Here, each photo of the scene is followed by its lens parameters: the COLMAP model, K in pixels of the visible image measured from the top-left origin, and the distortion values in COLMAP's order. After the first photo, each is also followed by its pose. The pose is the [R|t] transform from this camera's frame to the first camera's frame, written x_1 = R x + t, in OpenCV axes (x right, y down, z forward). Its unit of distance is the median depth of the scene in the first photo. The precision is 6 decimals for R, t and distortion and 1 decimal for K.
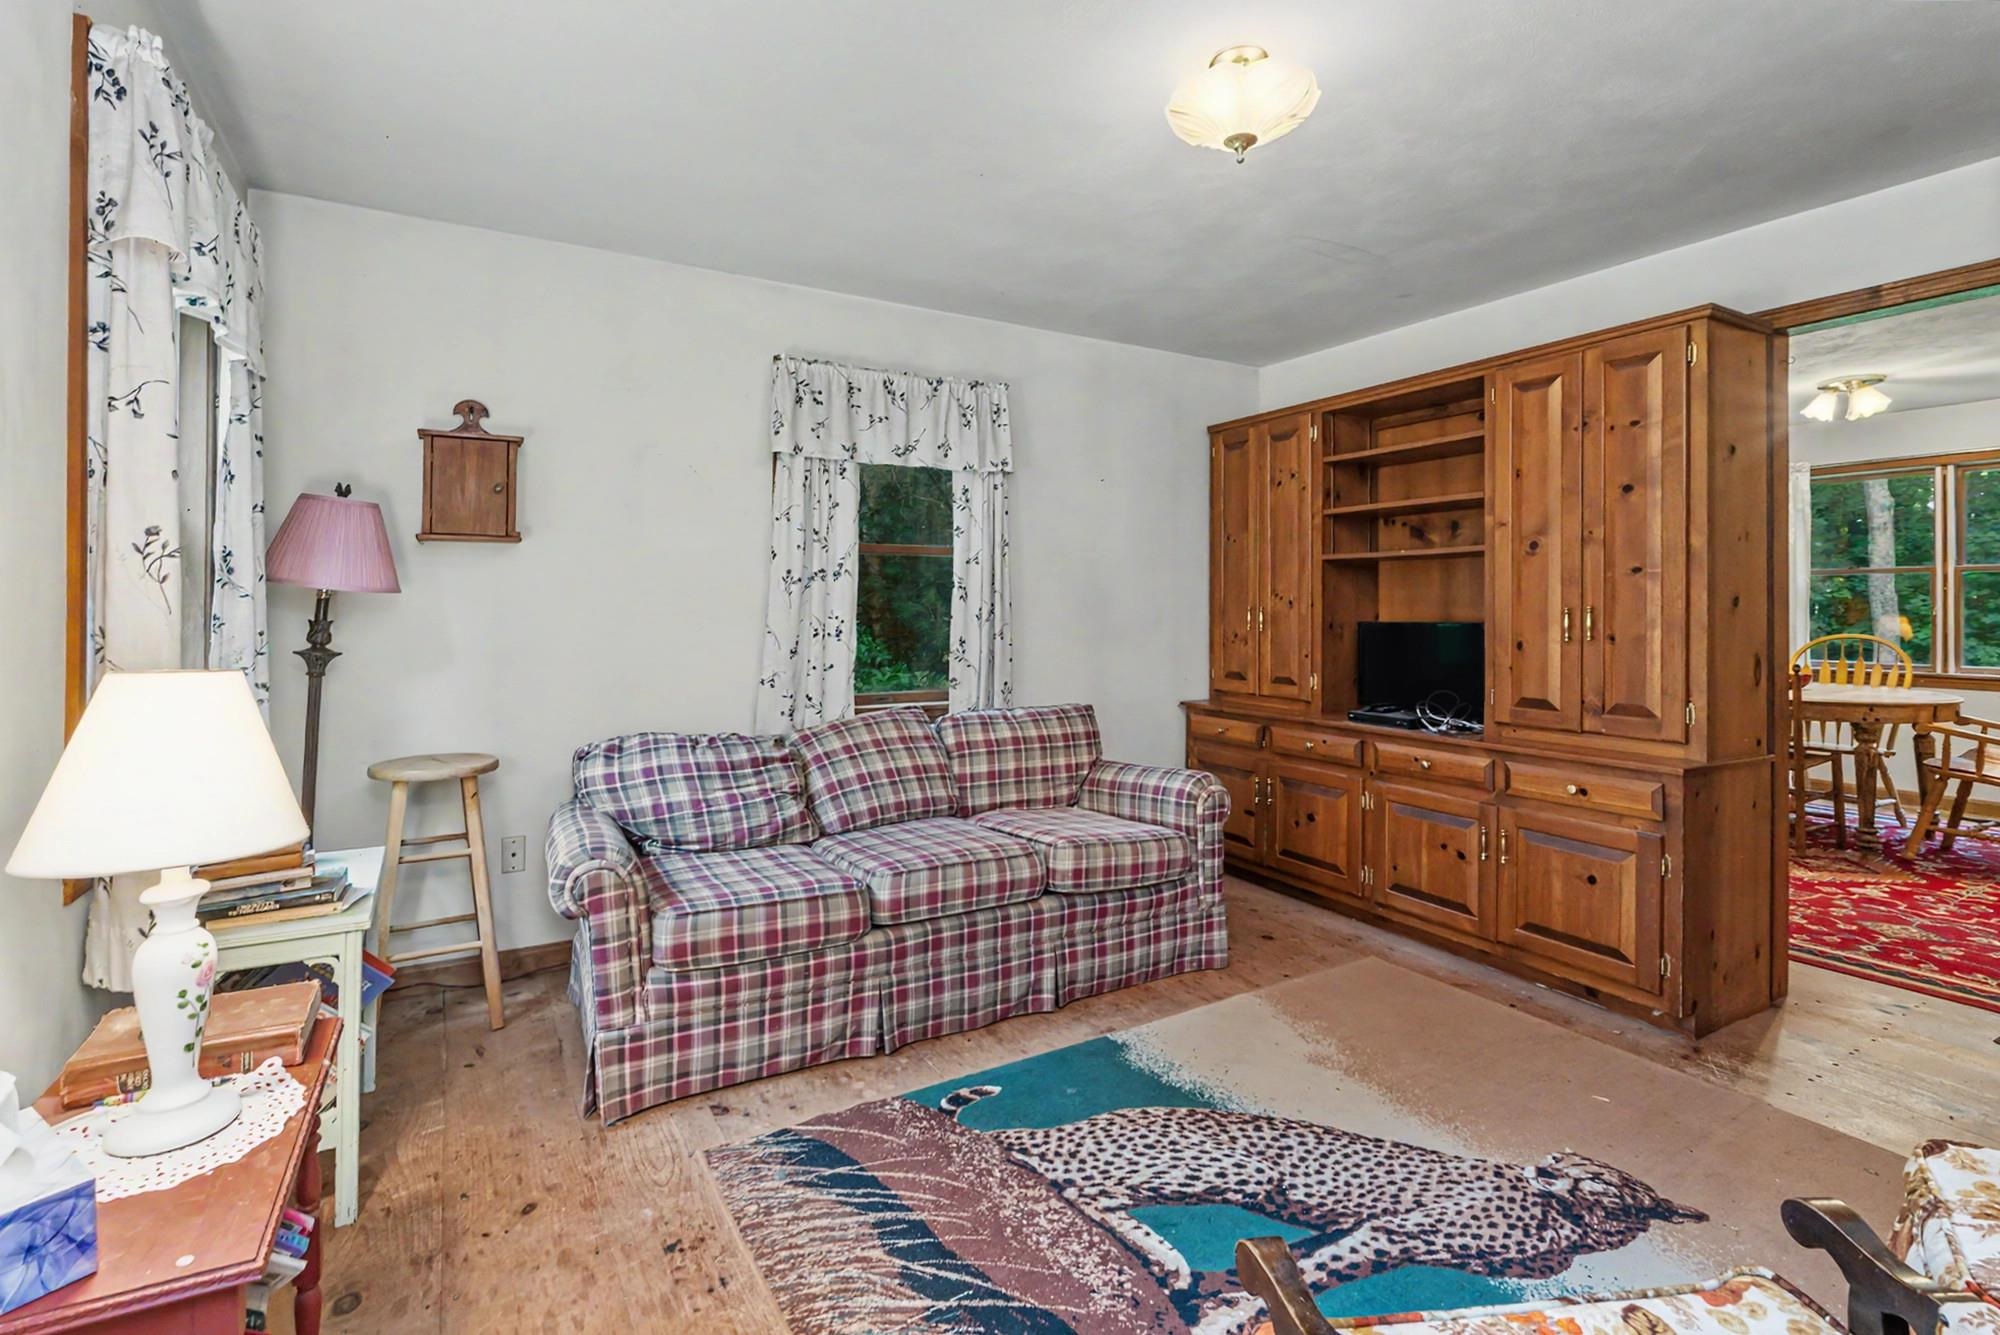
lens RADIAL K [[907.6, 0, 966.3], [0, 907.6, 602.1], [0, 0, 1]] dist [-0.004309, -0.000211]
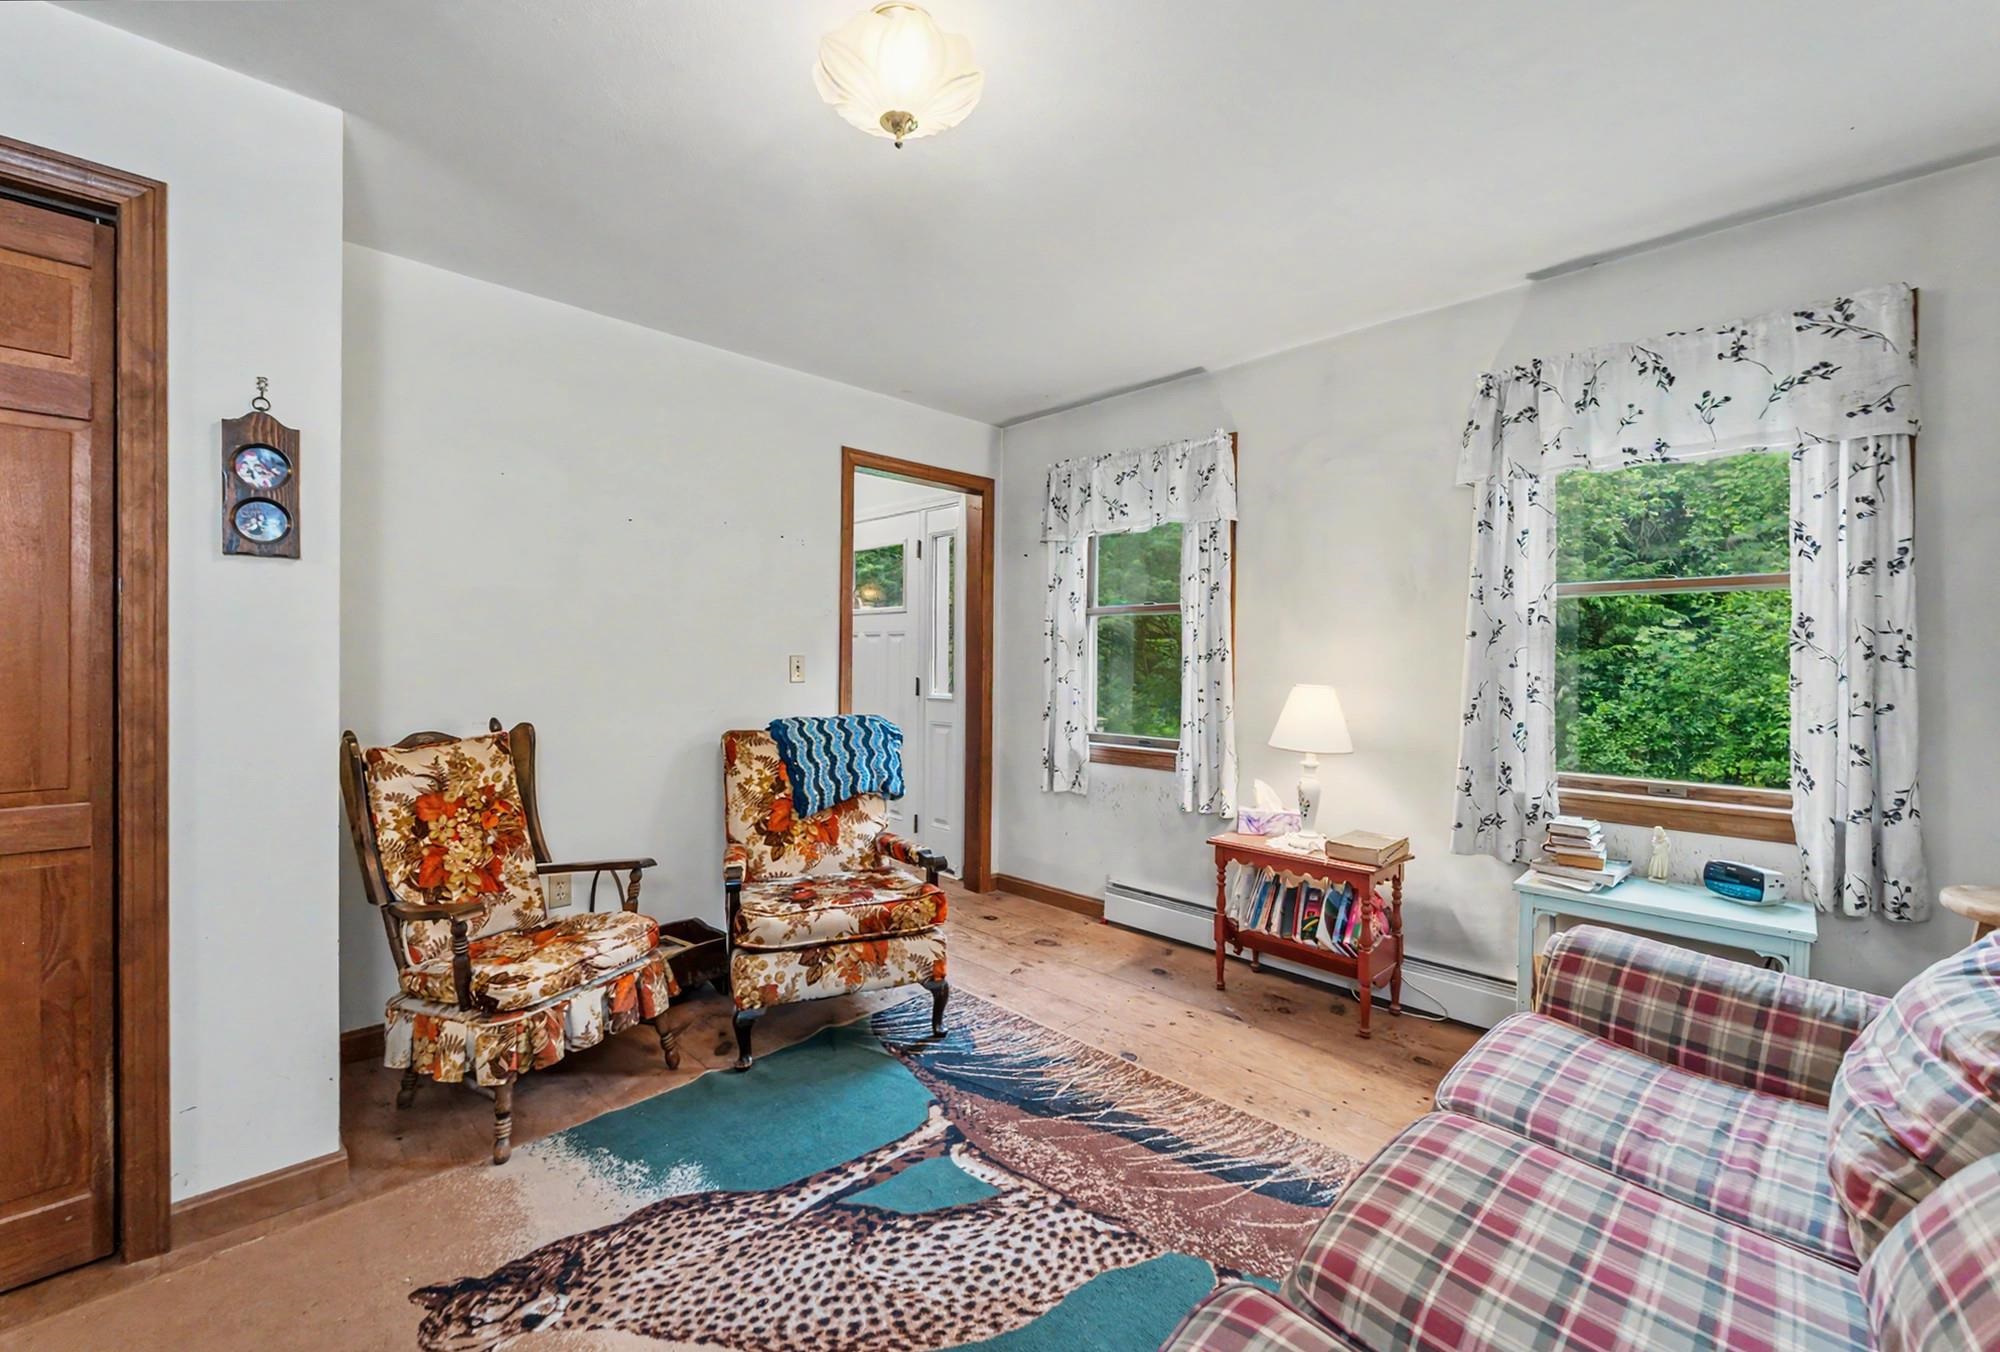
lens RADIAL K [[829.9, 0, 1003.0], [0, 829.9, 670.5], [0, 0, 1]] dist [-0.001572, 0.001278]
pose [[-0.965601, -0.008136, -0.259901, 0.401923], [-0.009732, 0.999941, 0.004854, 0.012112], [0.259846, 0.007217, -0.965623, 1.779200]]
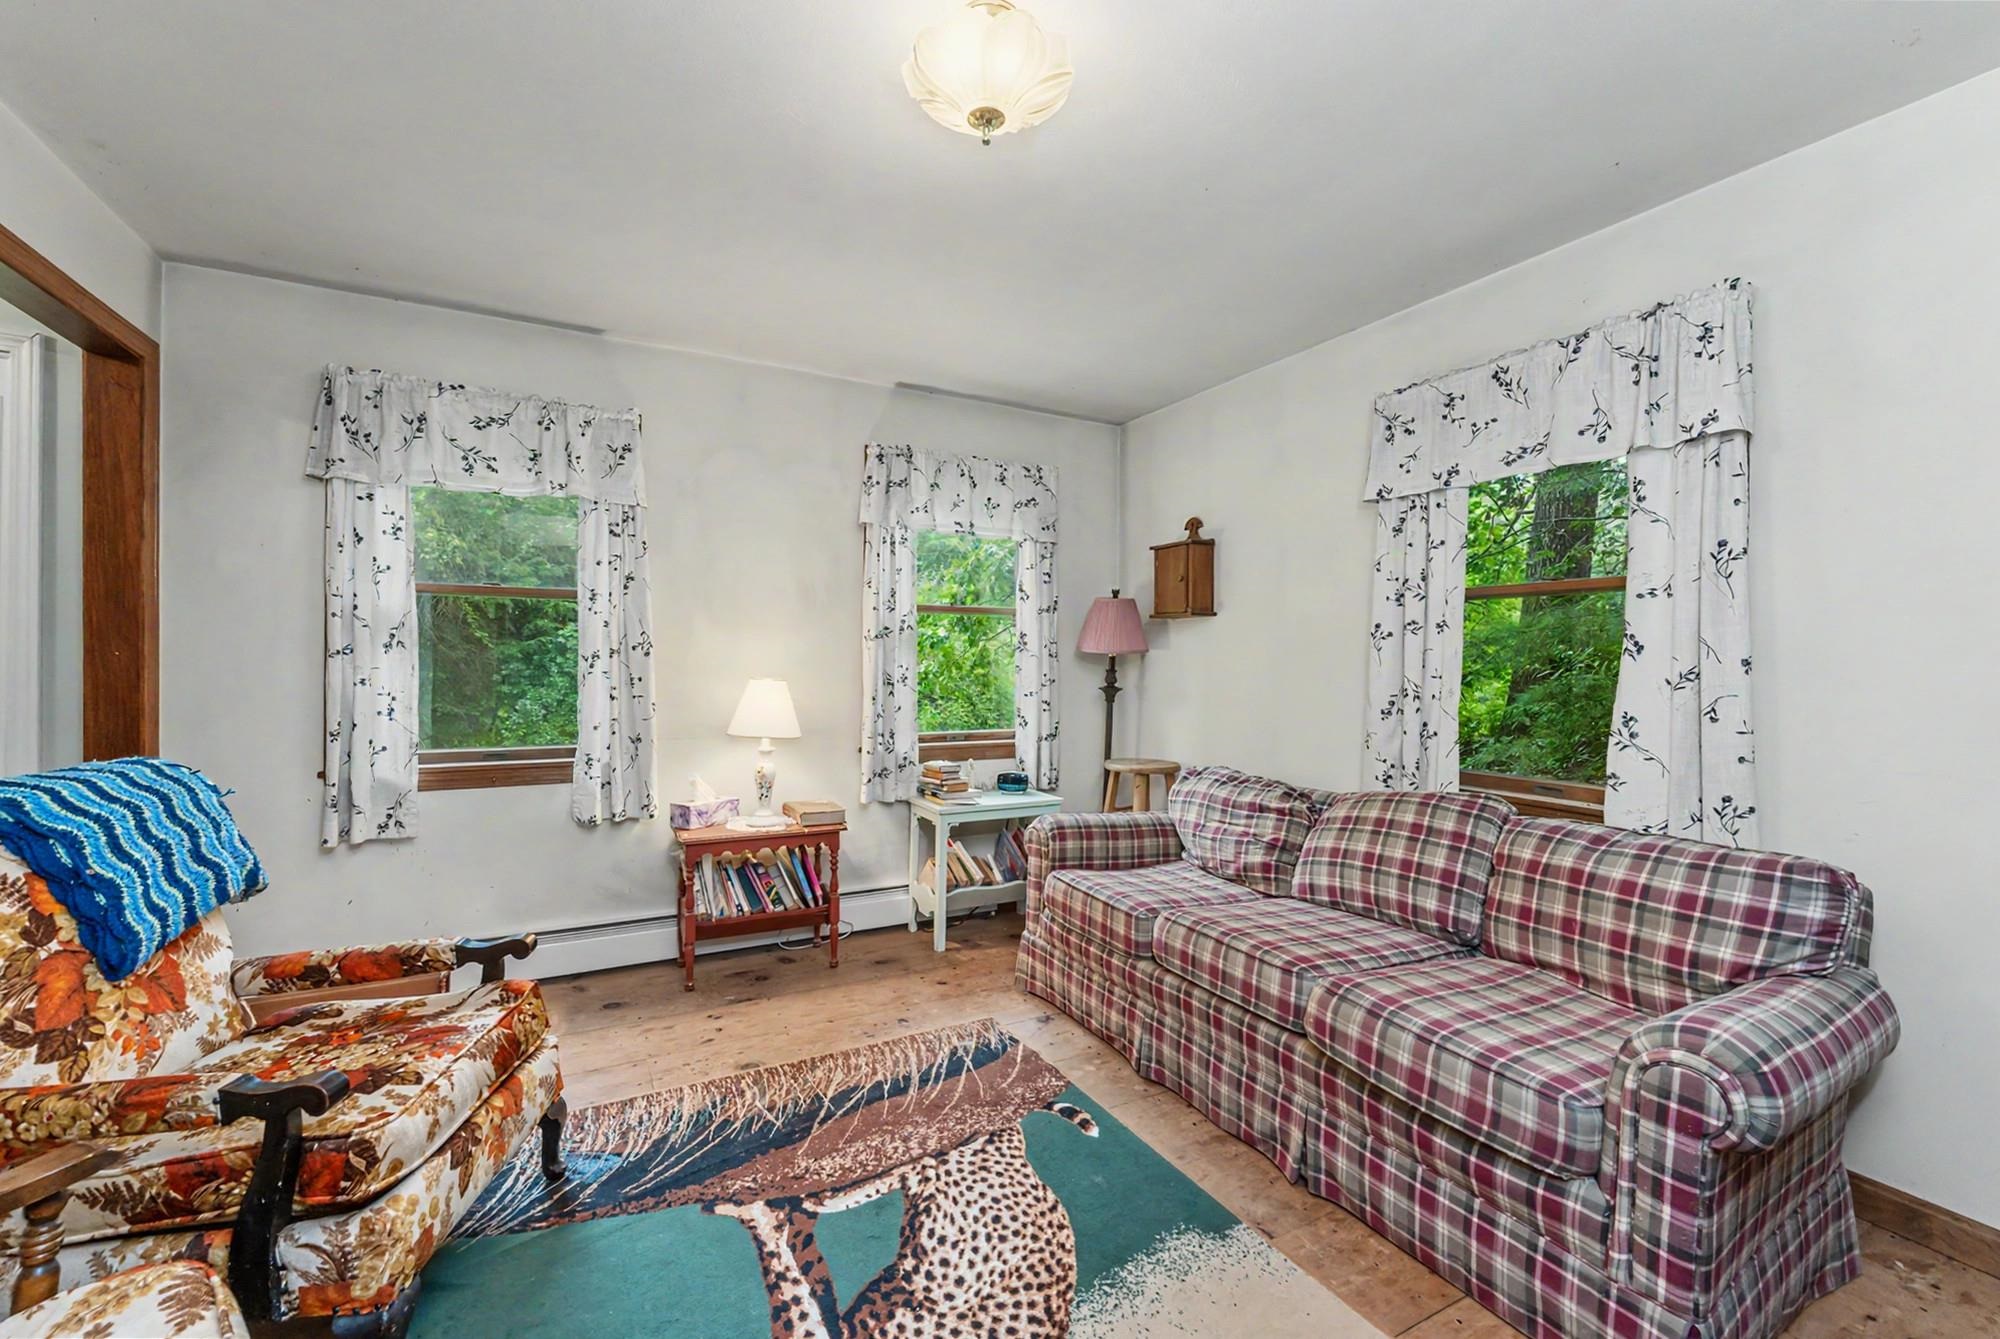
lens RADIAL K [[829.9, 0, 992.9], [0, 829.9, 665.7], [0, 0, 1]] dist [-0.001572, 0.001278]
pose [[-0.026571, 0.003817, -0.999640, 1.080813], [-0.003181, 0.999987, 0.003903, 0.008259], [0.999642, 0.003284, -0.026559, 1.015896]]
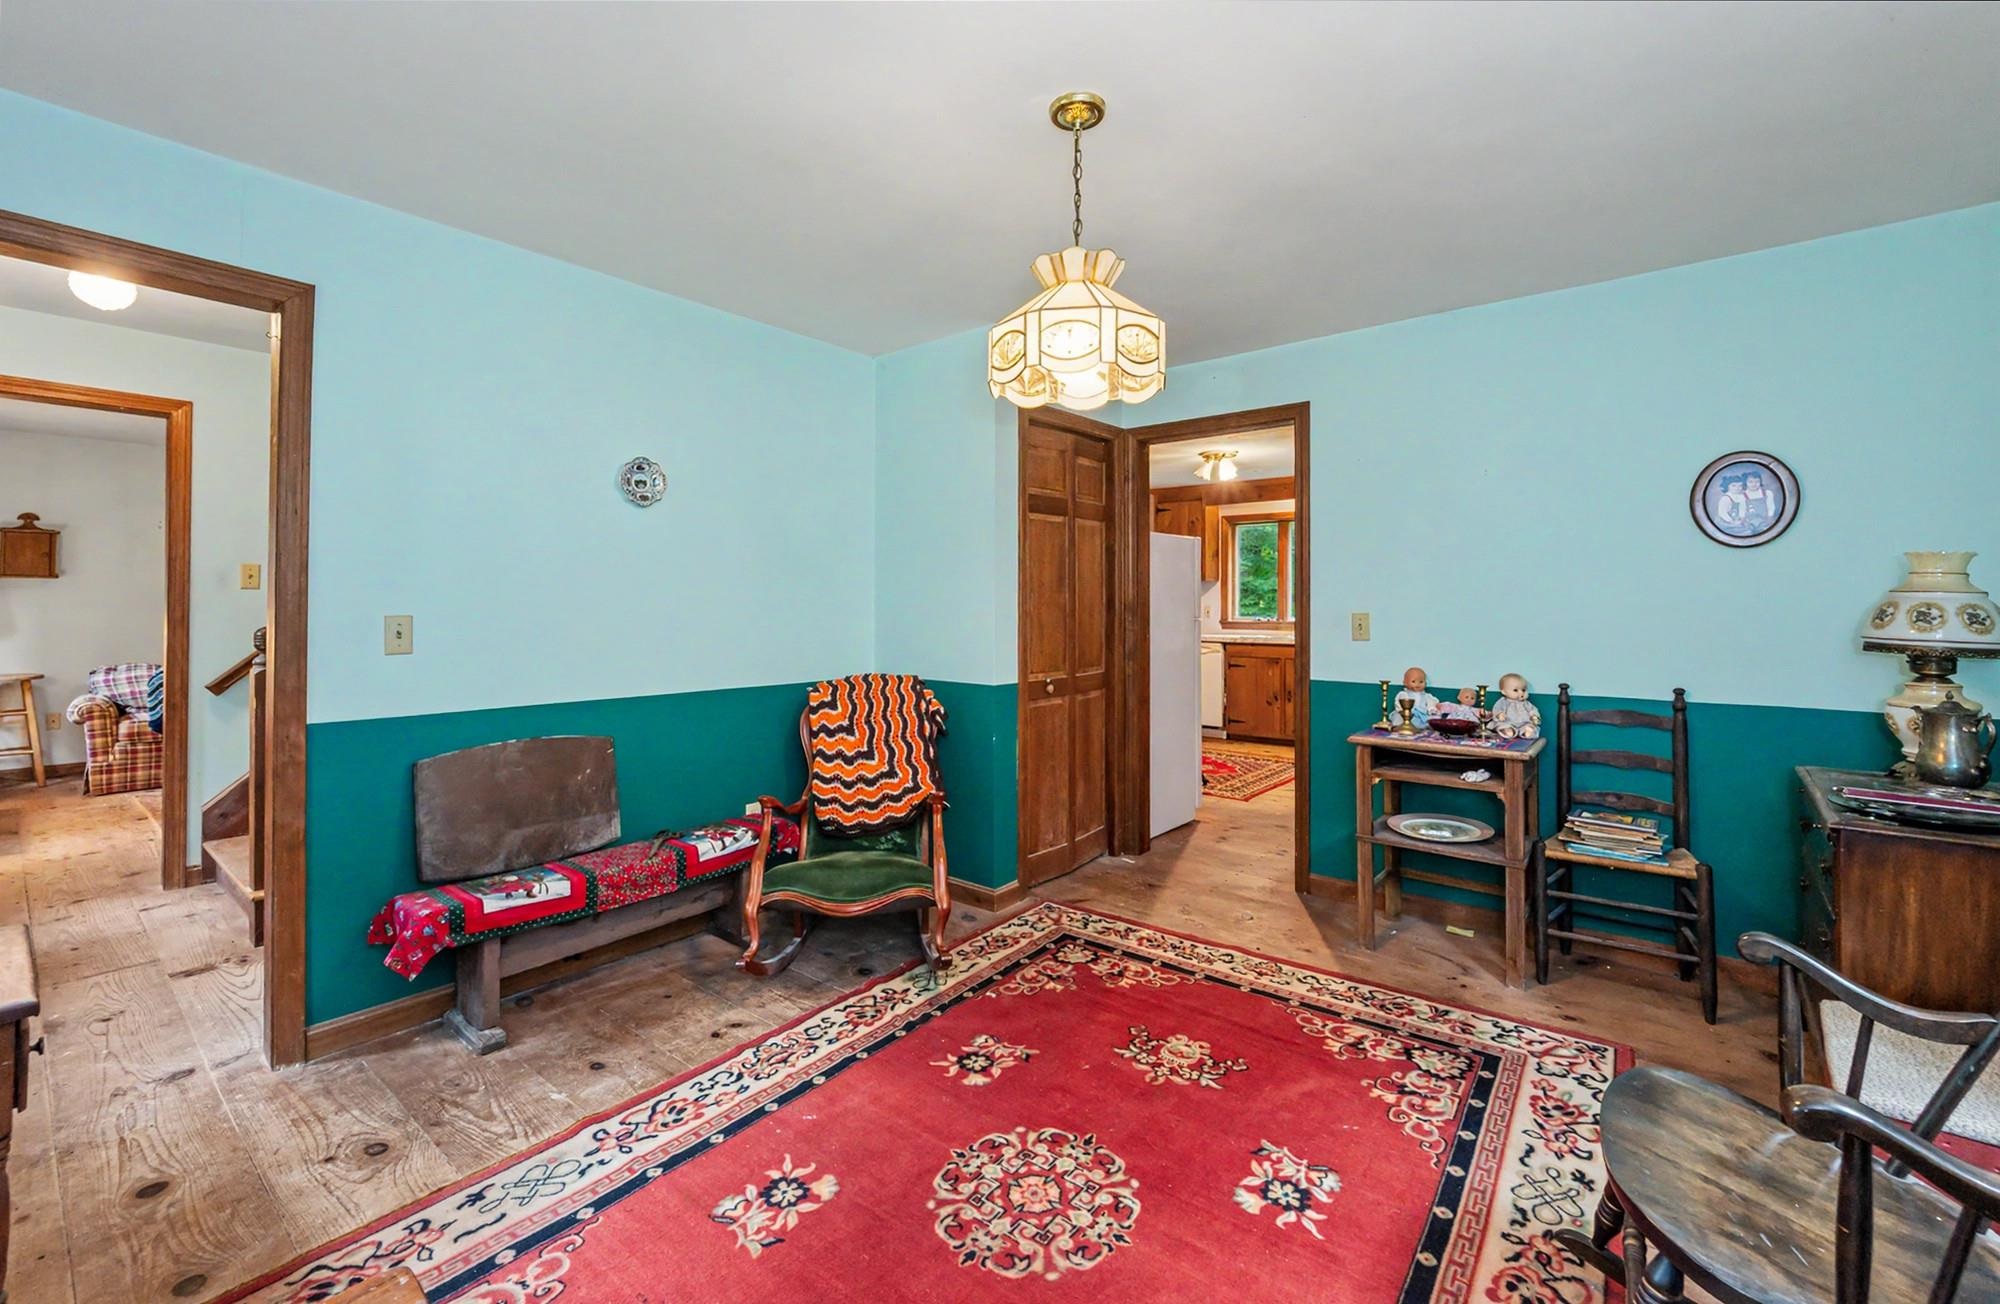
lens RADIAL K [[841.1, 0, 961.9], [0, 841.1, 603.2], [0, 0, 1]] dist [-0.004395, 0.000912]
pose [[0.940834, 0.001128, 0.338865, 1.277345], [-0.000182, 0.999996, -0.002825, 0.003972], [-0.338866, 0.002597, 0.940831, -2.392917]]
